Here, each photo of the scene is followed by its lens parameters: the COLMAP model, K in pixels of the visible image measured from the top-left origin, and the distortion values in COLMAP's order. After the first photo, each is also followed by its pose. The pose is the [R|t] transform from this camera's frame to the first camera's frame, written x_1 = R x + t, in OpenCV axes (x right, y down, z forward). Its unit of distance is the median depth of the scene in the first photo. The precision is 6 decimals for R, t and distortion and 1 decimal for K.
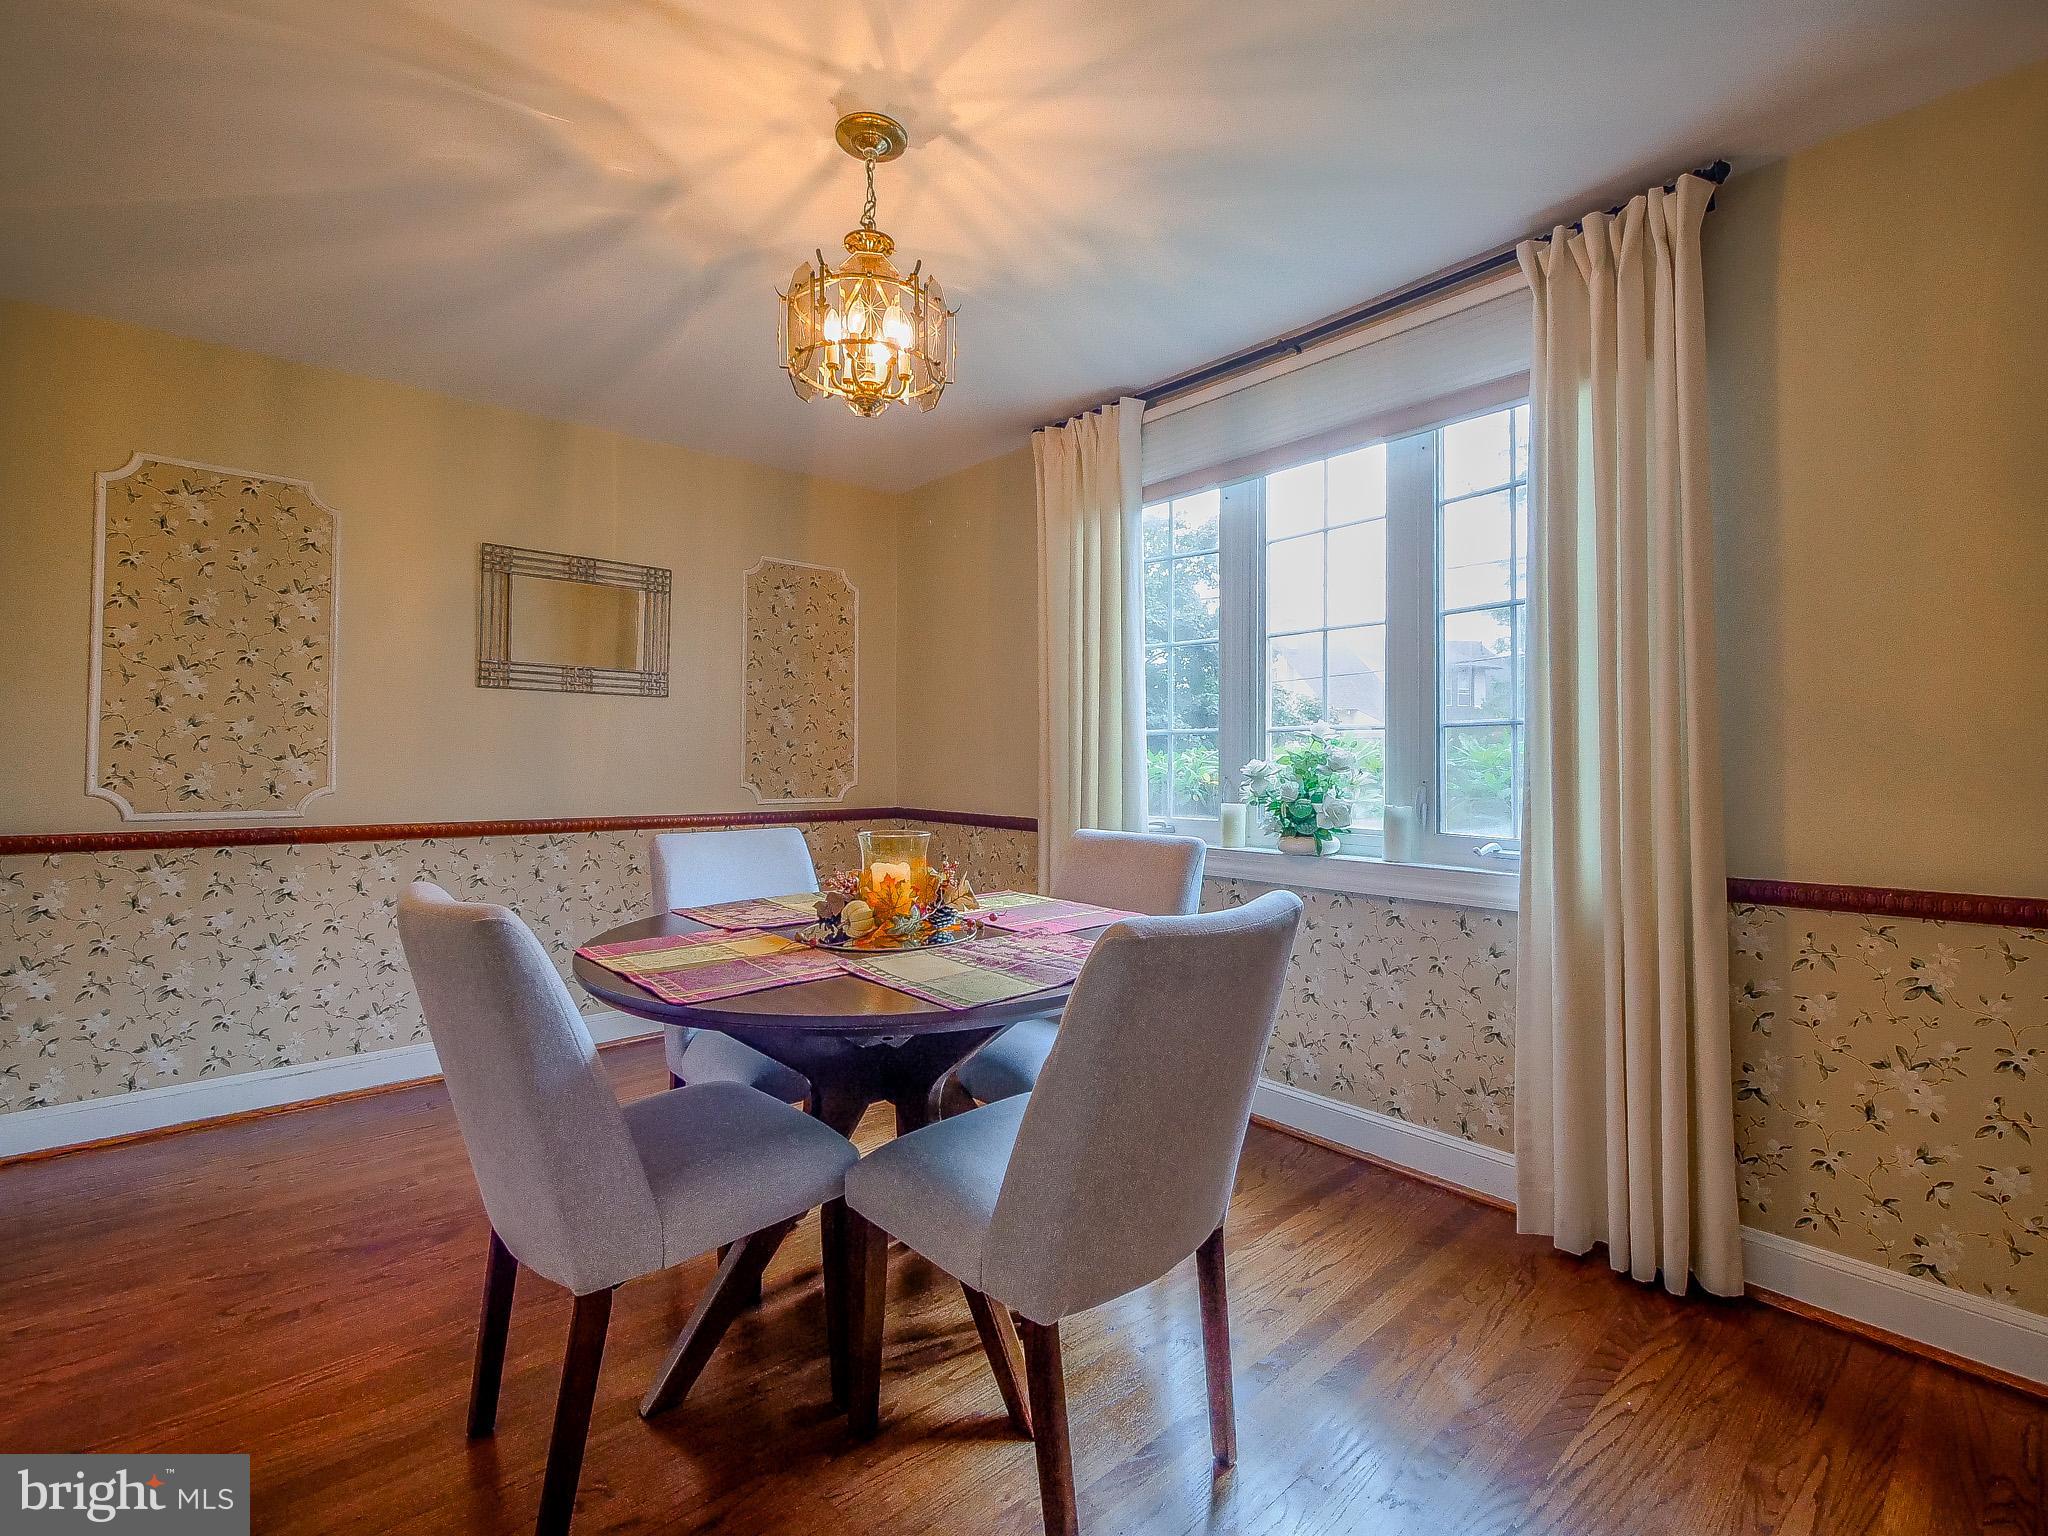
lens RADIAL K [[913.3, 0, 1023.2], [0, 913.3, 743.6], [0, 0, 1]] dist [-0.001401, 0.000128]
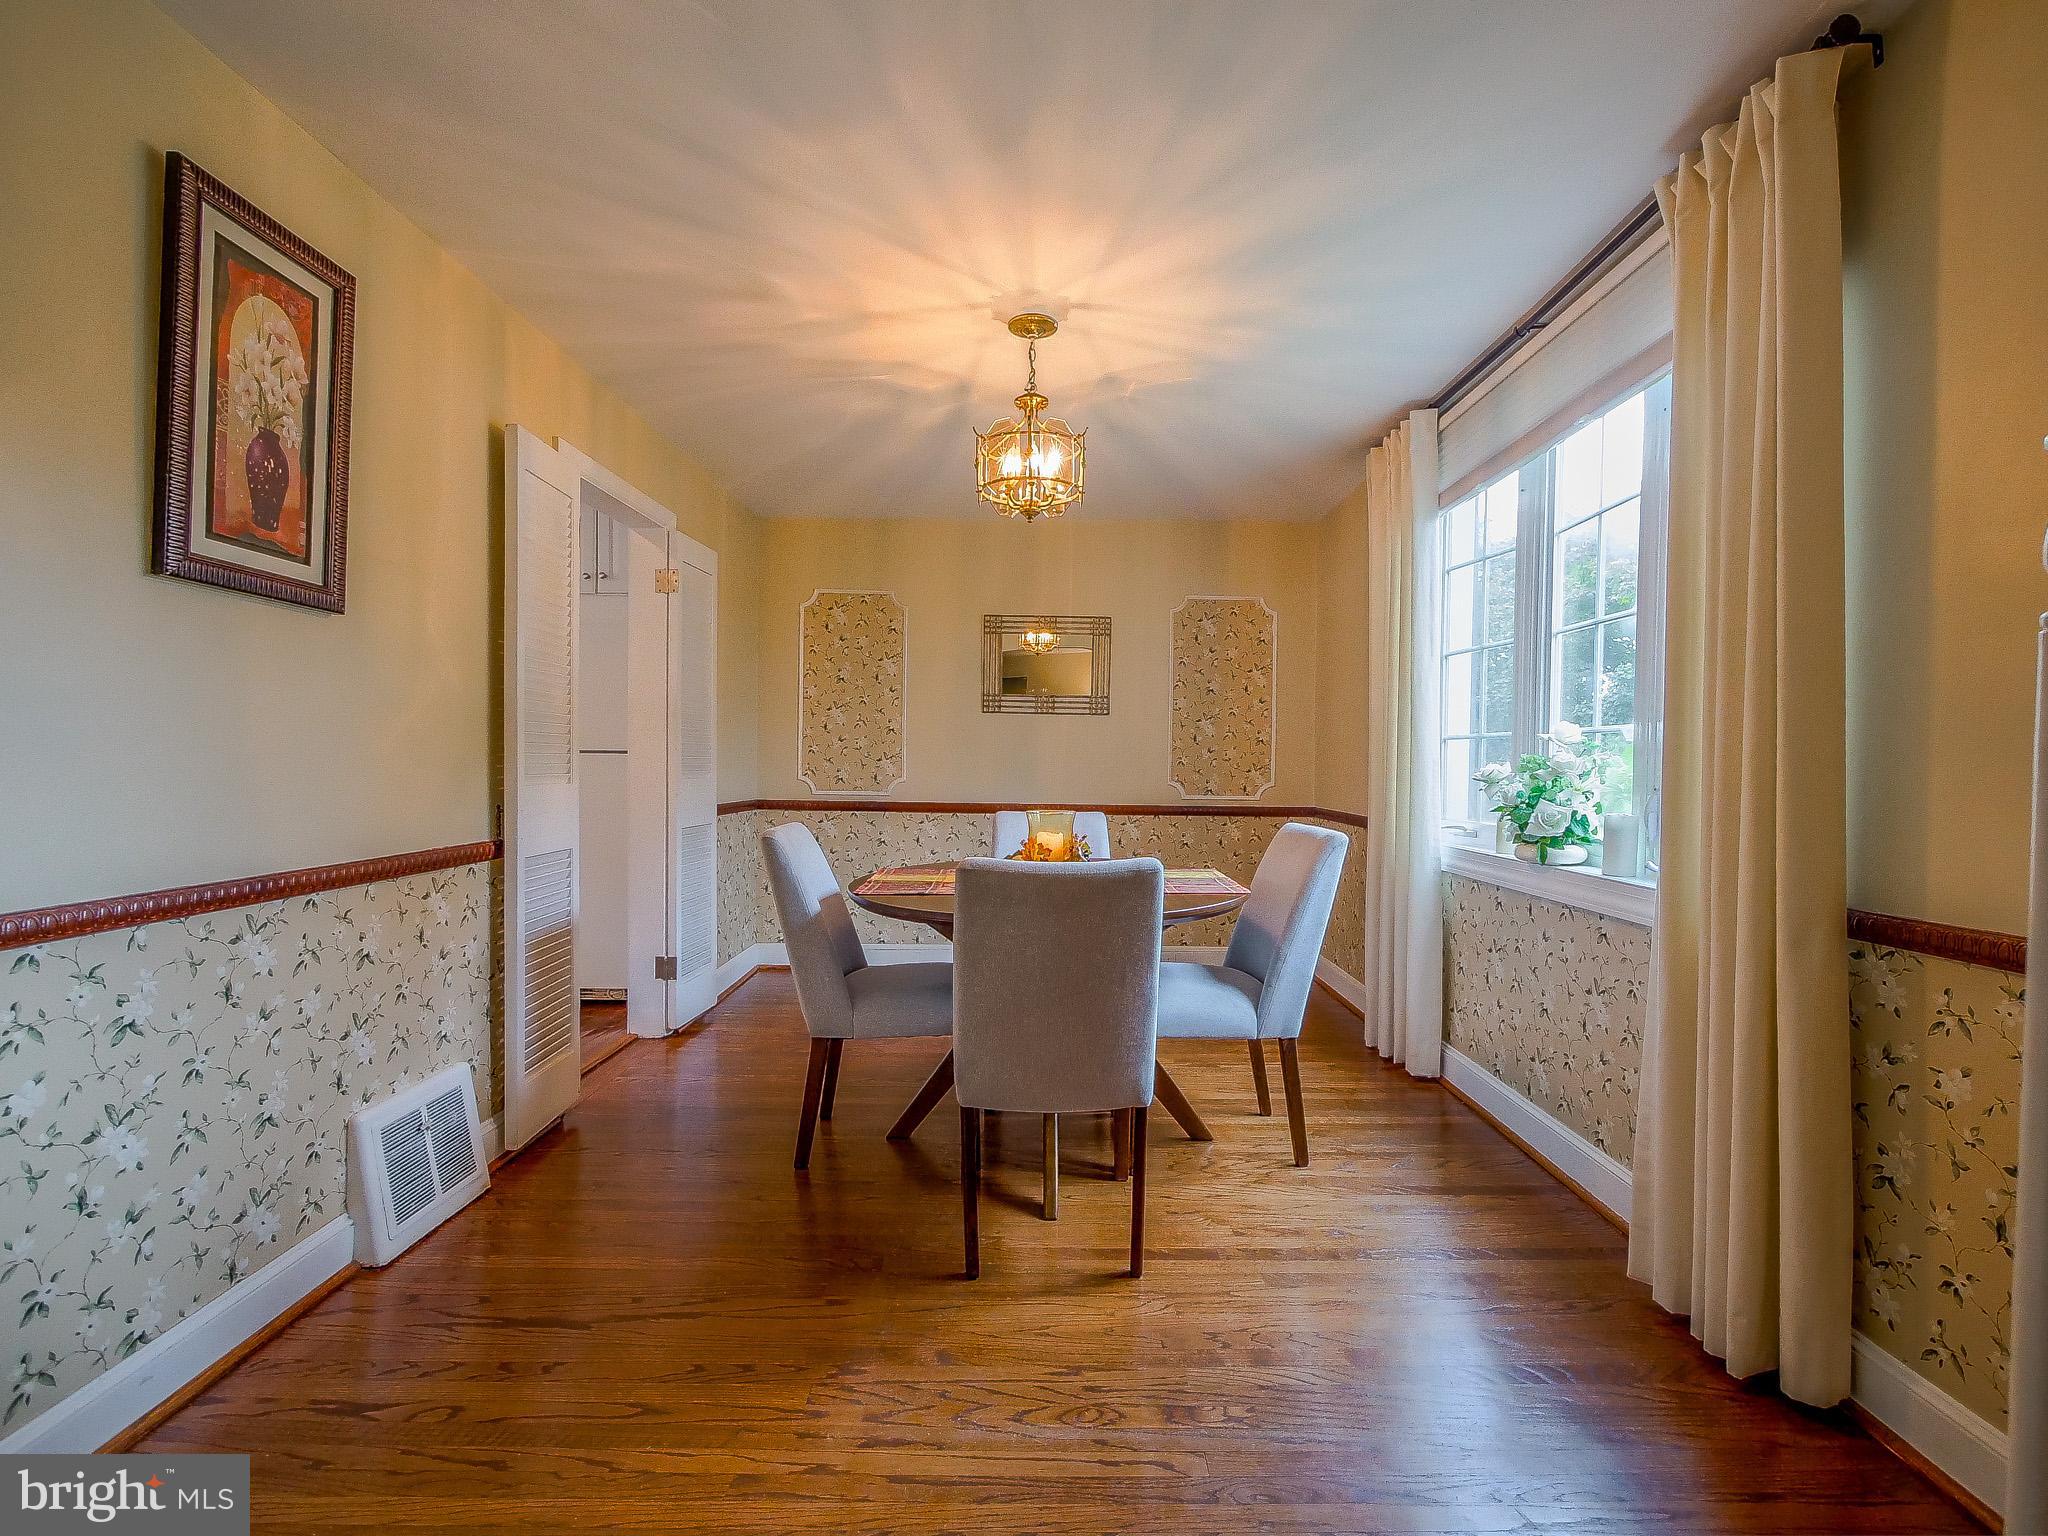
lens RADIAL K [[896.8, 0, 1049.0], [0, 896.8, 773.9], [0, 0, 1]] dist [-0.000517, -0.000105]
pose [[0.758401, 0.012500, -0.651668, 0.703042], [0.005108, 0.999671, 0.025120, 0.002601], [0.651768, -0.022380, 0.758088, -0.059491]]
